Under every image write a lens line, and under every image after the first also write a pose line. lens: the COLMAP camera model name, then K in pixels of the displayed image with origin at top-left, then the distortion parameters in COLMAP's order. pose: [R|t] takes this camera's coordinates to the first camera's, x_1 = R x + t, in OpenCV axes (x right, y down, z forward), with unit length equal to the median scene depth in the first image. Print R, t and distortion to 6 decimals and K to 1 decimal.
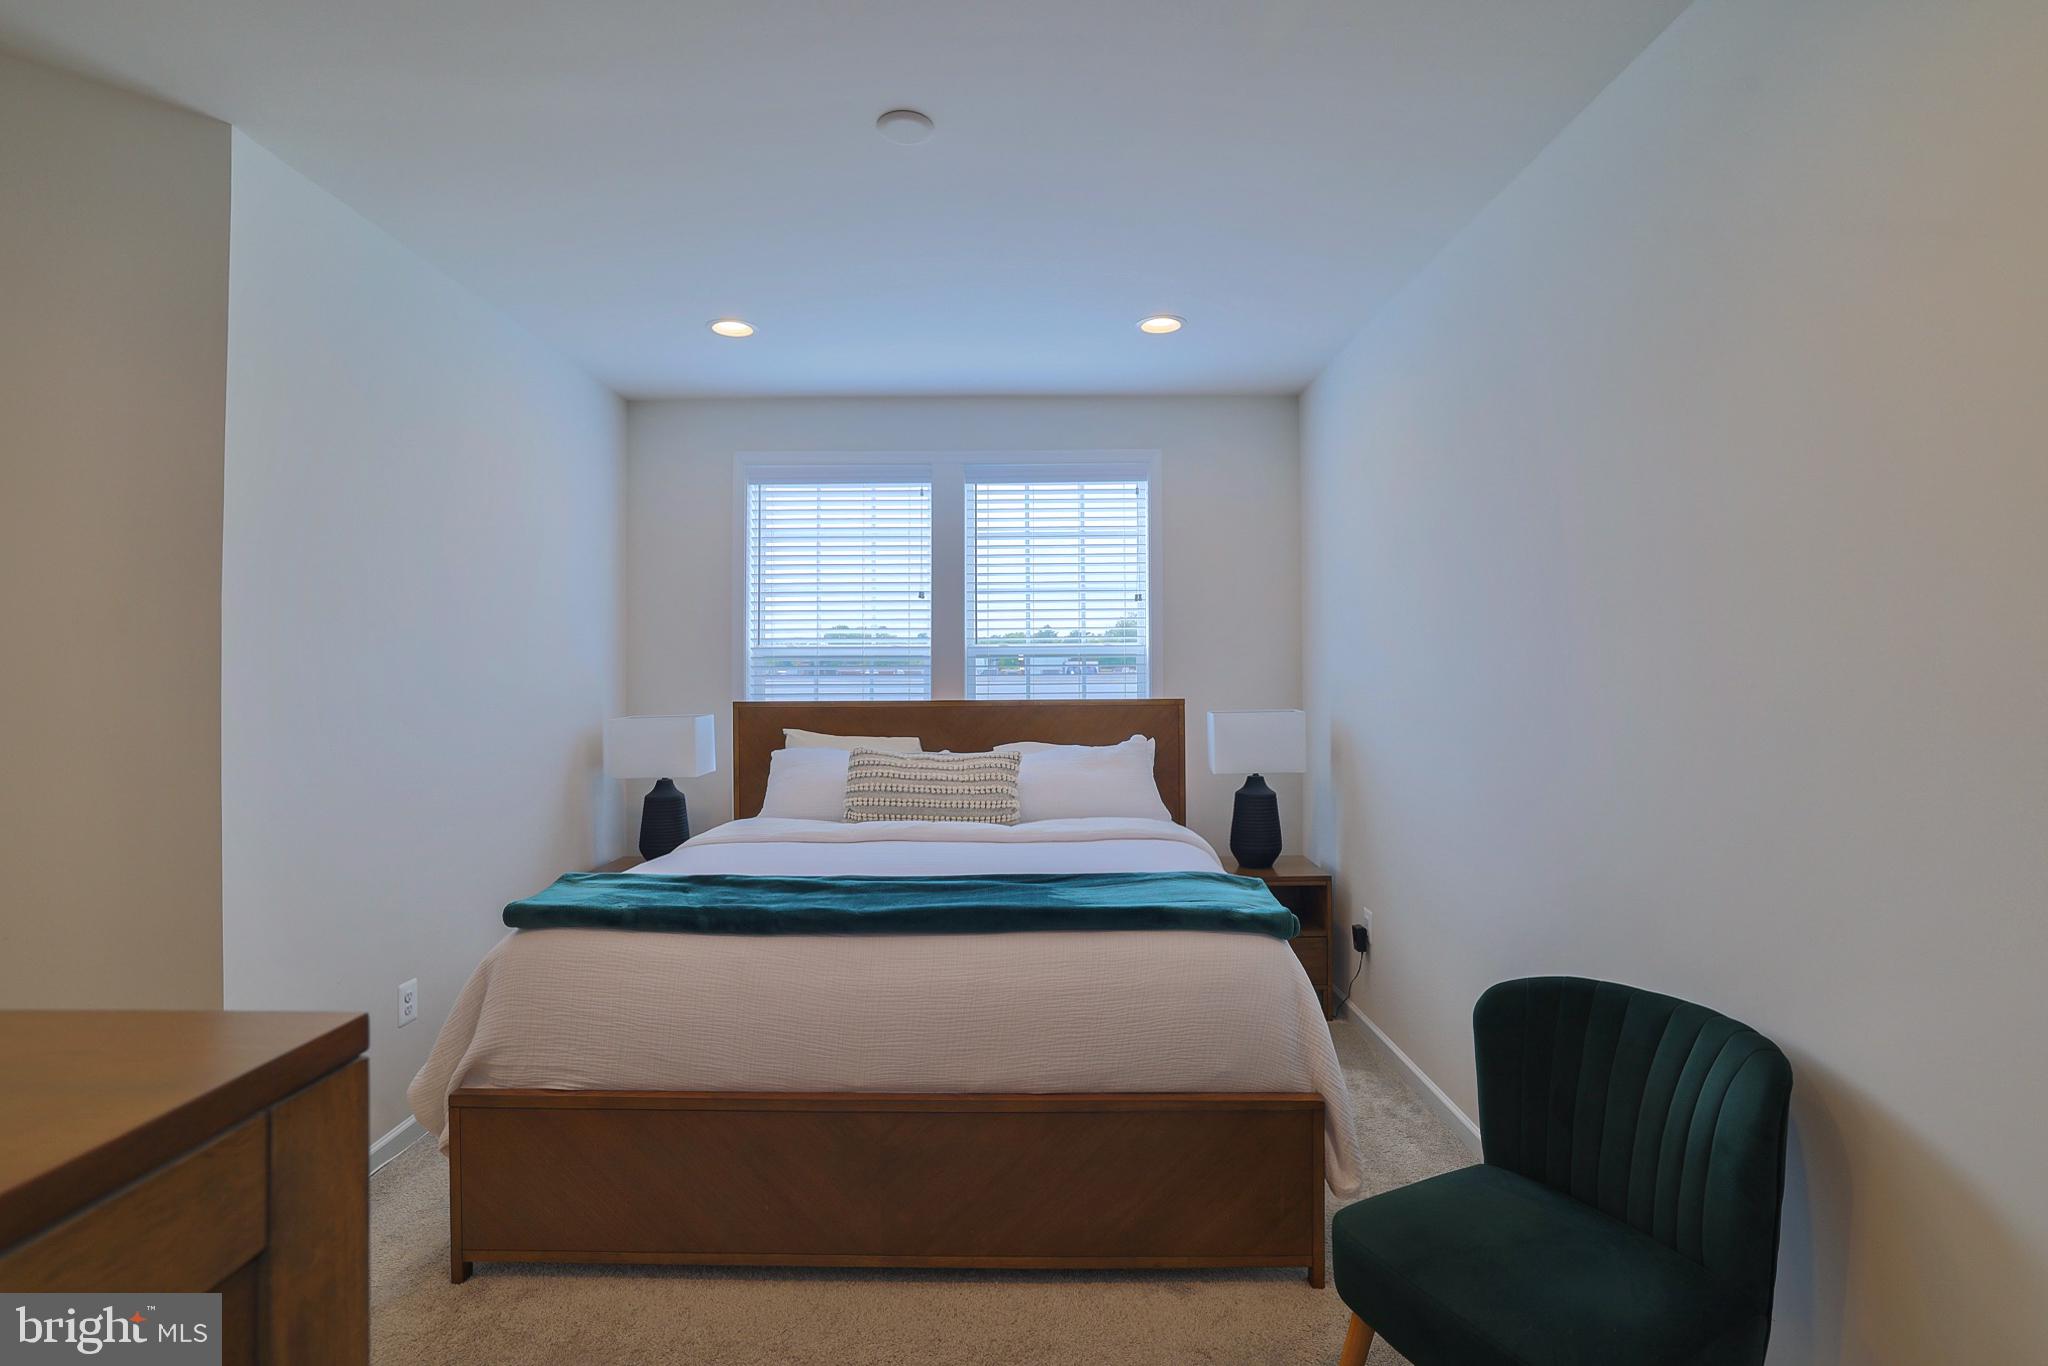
lens RADIAL K [[934.5, 0, 1009.0], [0, 934.5, 663.0], [0, 0, 1]] dist [-0.039031, 0.012433]
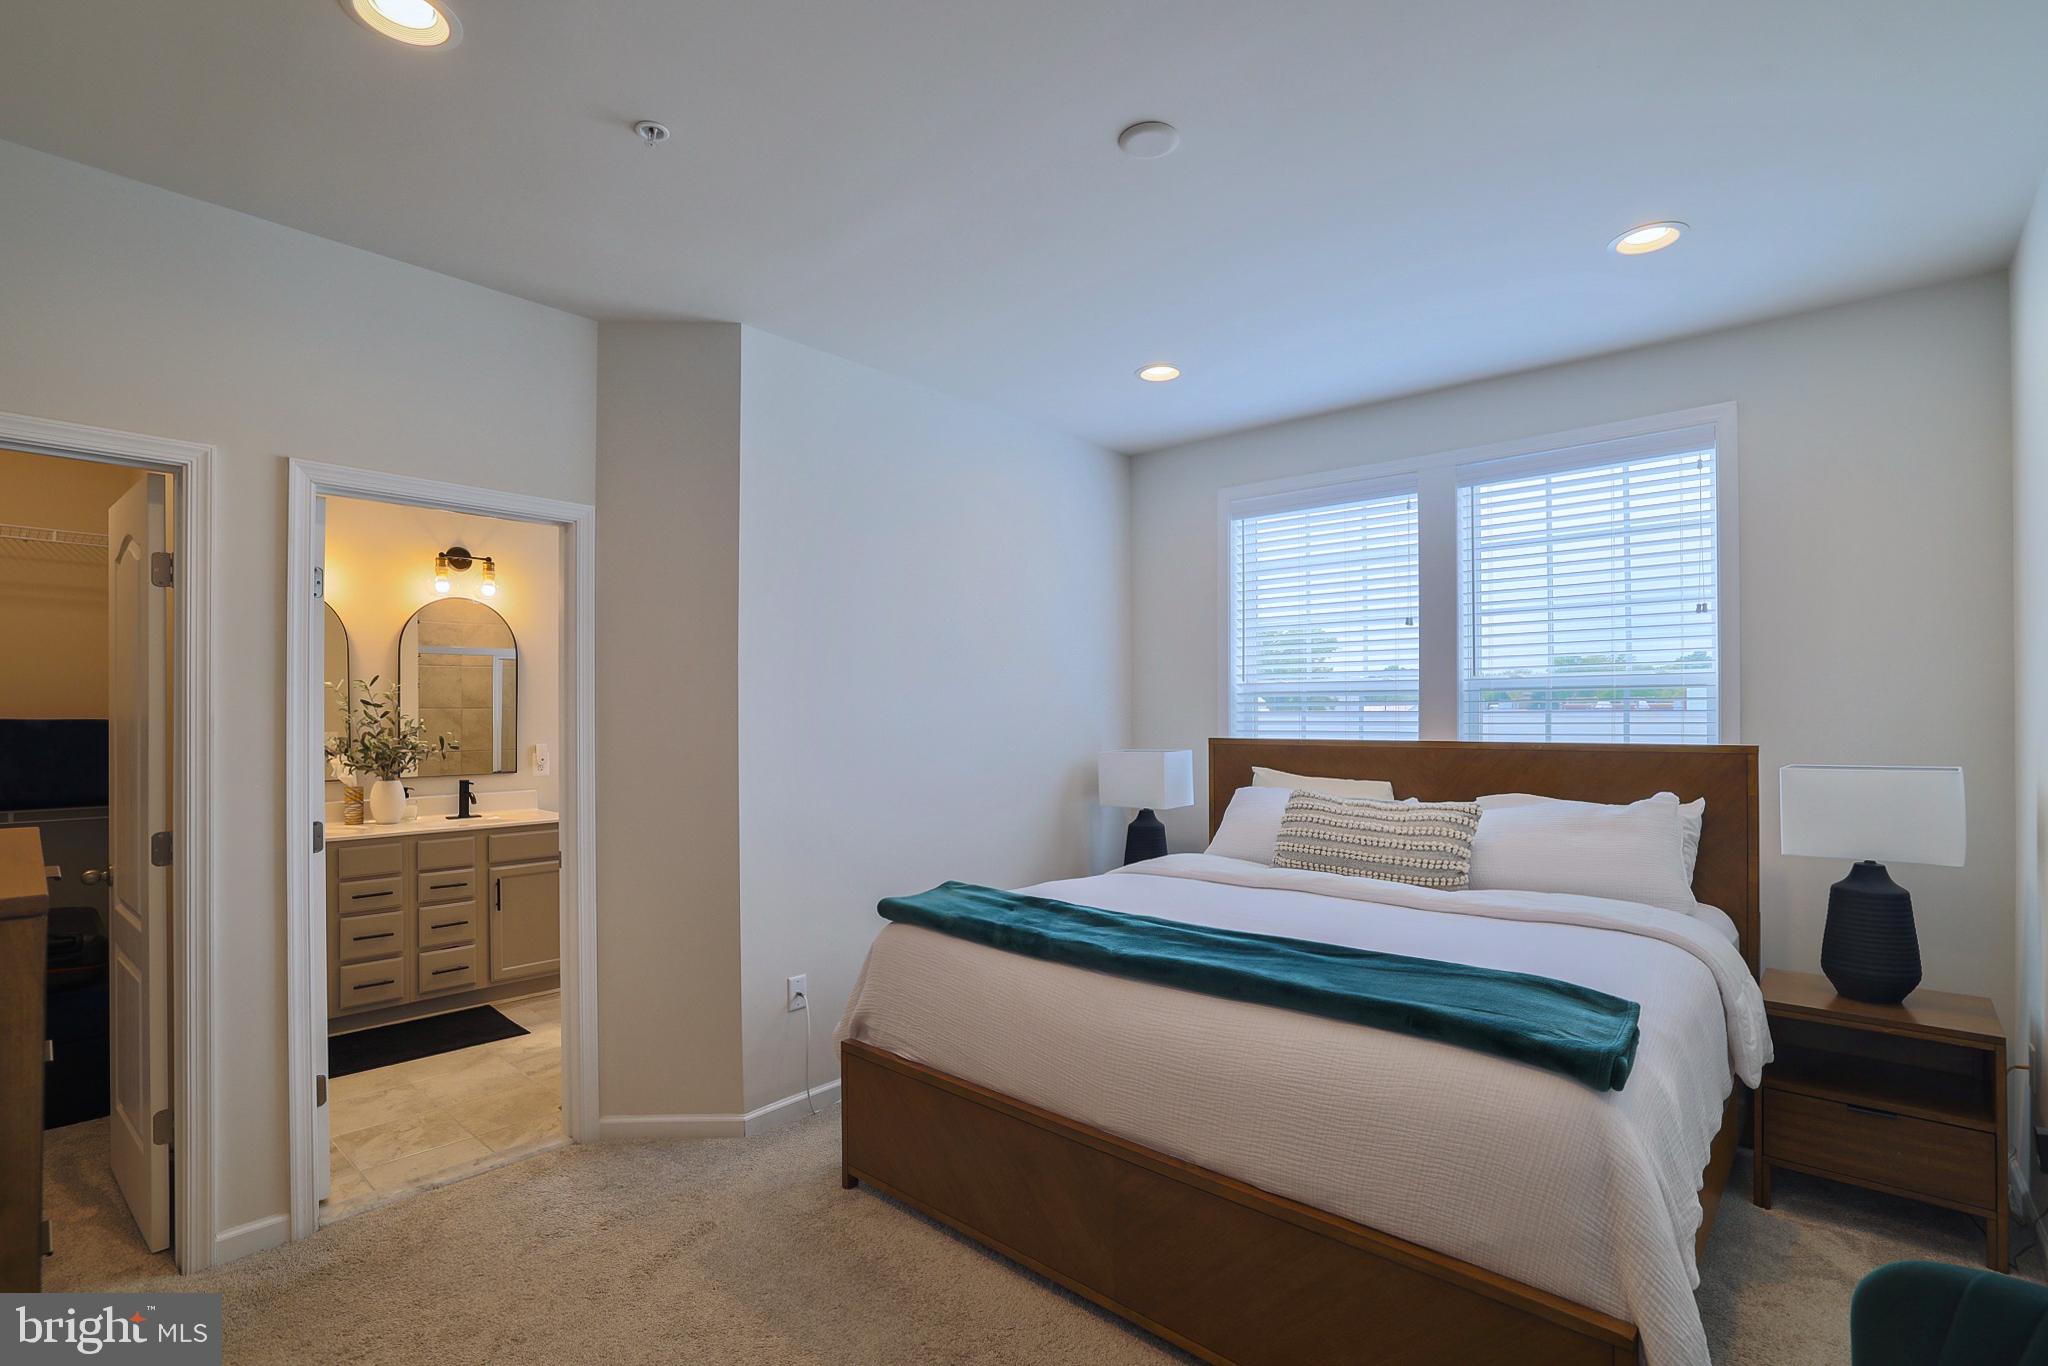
lens RADIAL K [[934.5, 0, 1020.1], [0, 934.5, 714.1], [0, 0, 1]] dist [-0.039031, 0.012433]
pose [[0.755858, 0.004210, -0.654722, 0.218055], [0.007736, 0.999852, 0.015361, -0.001404], [0.654689, -0.016676, 0.755714, 0.099023]]
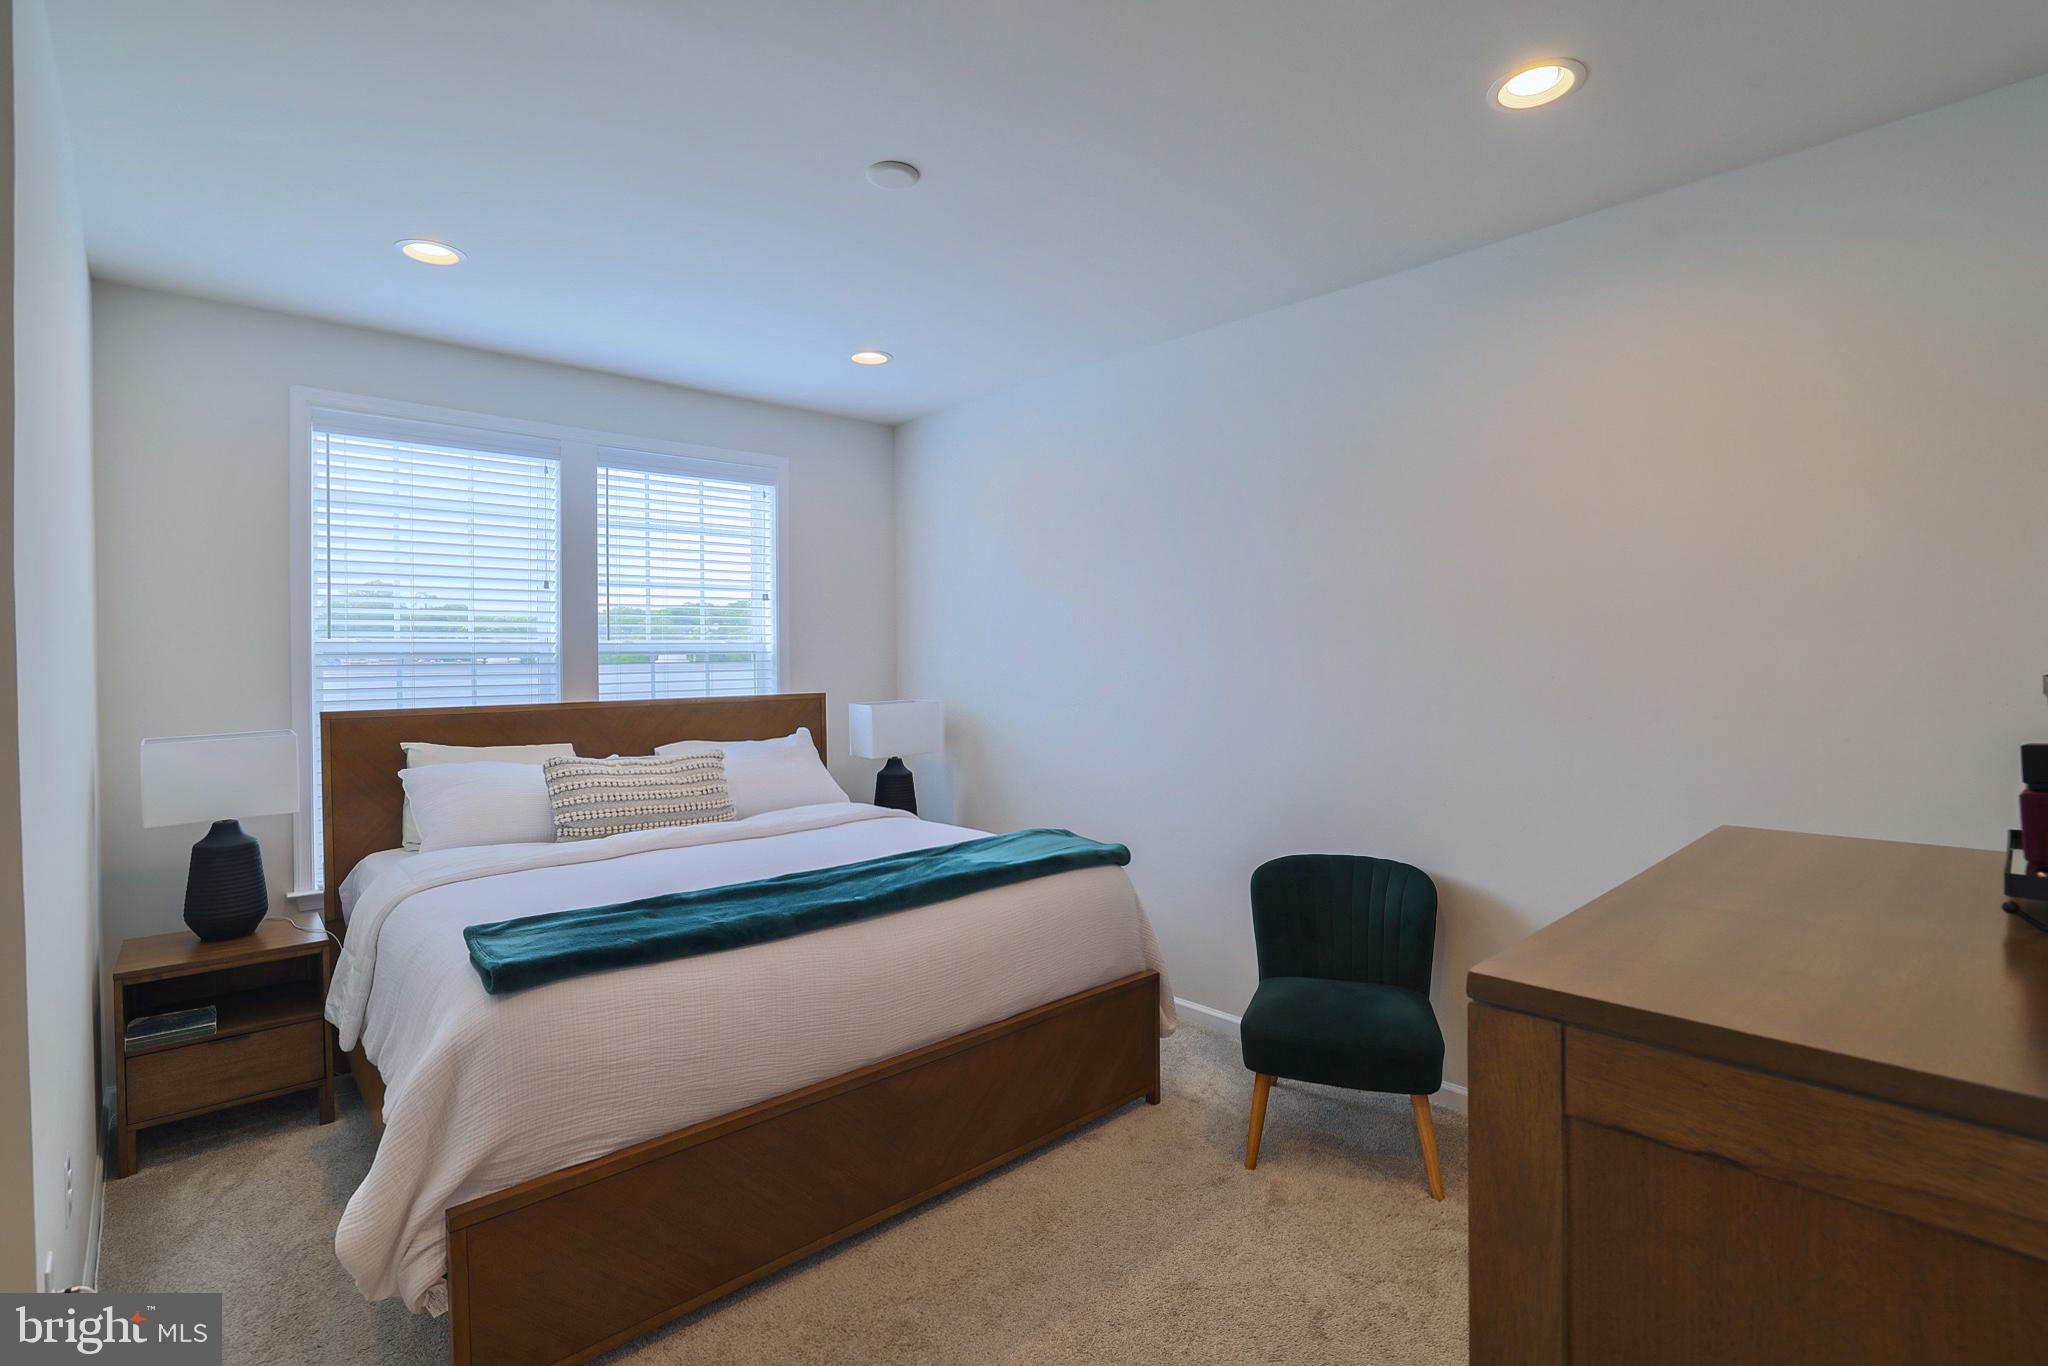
lens RADIAL K [[934.5, 0, 978.4], [0, 934.5, 685.2], [0, 0, 1]] dist [-0.039031, 0.012433]
pose [[0.746630, -0.020080, 0.664936, -0.402770], [-0.000157, 0.999539, 0.030361, -0.004073], [-0.665239, -0.022773, 0.746283, 0.064880]]
